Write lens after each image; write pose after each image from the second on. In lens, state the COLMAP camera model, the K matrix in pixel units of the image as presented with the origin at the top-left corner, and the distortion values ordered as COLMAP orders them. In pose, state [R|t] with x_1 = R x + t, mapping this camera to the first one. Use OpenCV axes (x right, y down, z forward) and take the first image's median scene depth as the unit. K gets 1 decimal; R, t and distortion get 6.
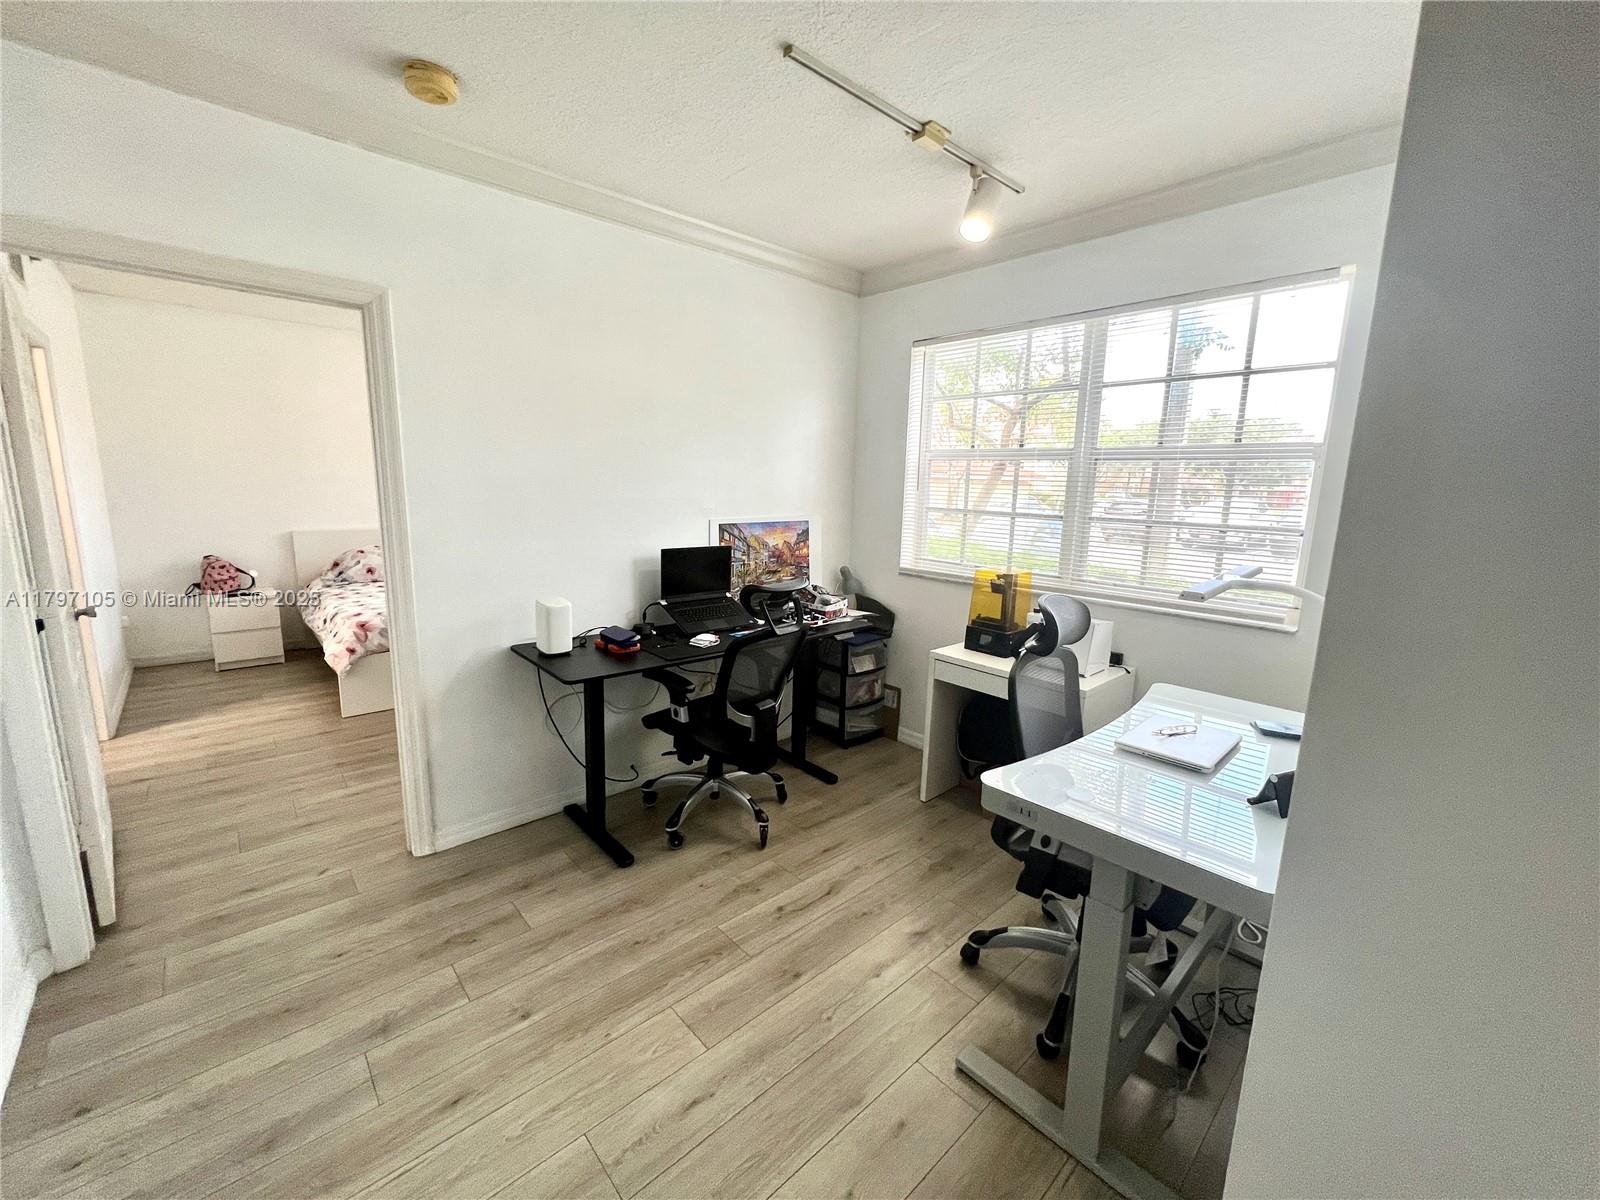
lens RADIAL K [[643.1, 0, 791.7], [0, 643.1, 599.8], [0, 0, 1]] dist [0.002603, 0.000261]
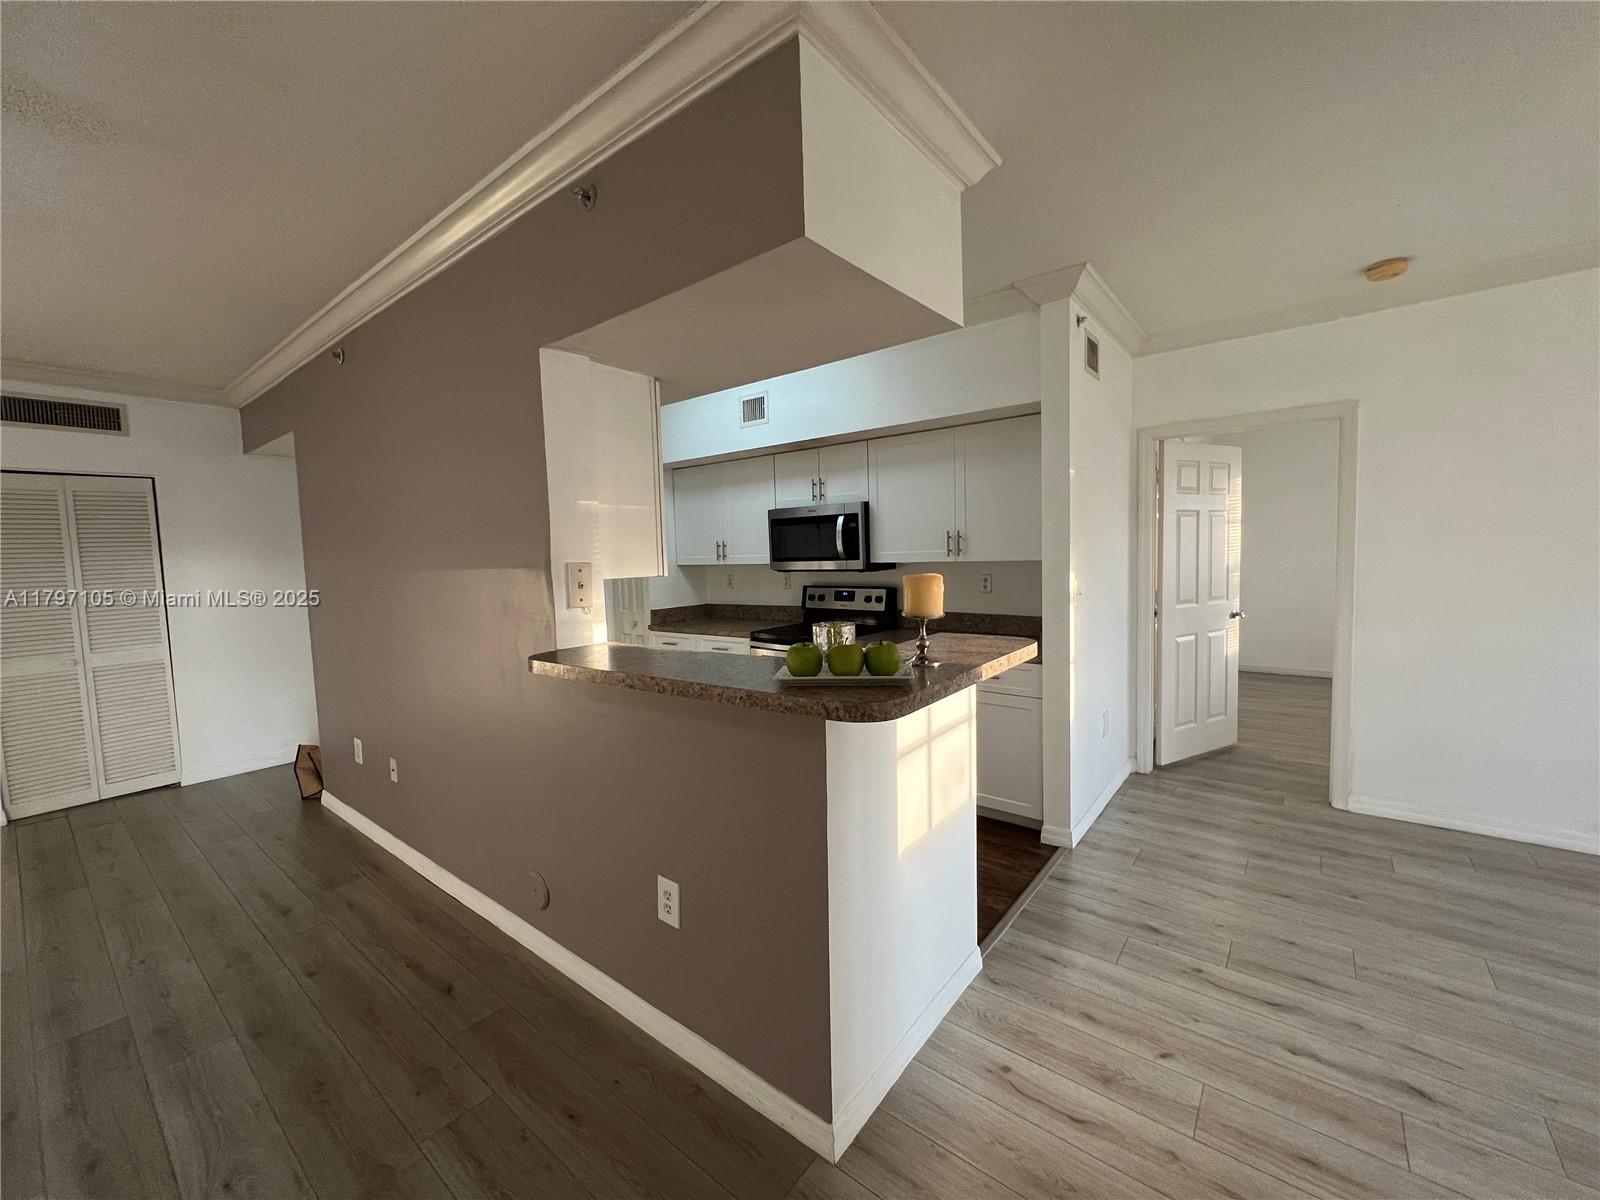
lens RADIAL K [[643.1, 0, 799.7], [0, 643.1, 601.1], [0, 0, 1]] dist [0.002603, 0.000261]
pose [[0.162642, 0.040651, -0.985847, 0.735454], [-0.127626, 0.991624, 0.019834, 0.113238], [0.978396, 0.122594, 0.166468, -0.501498]]
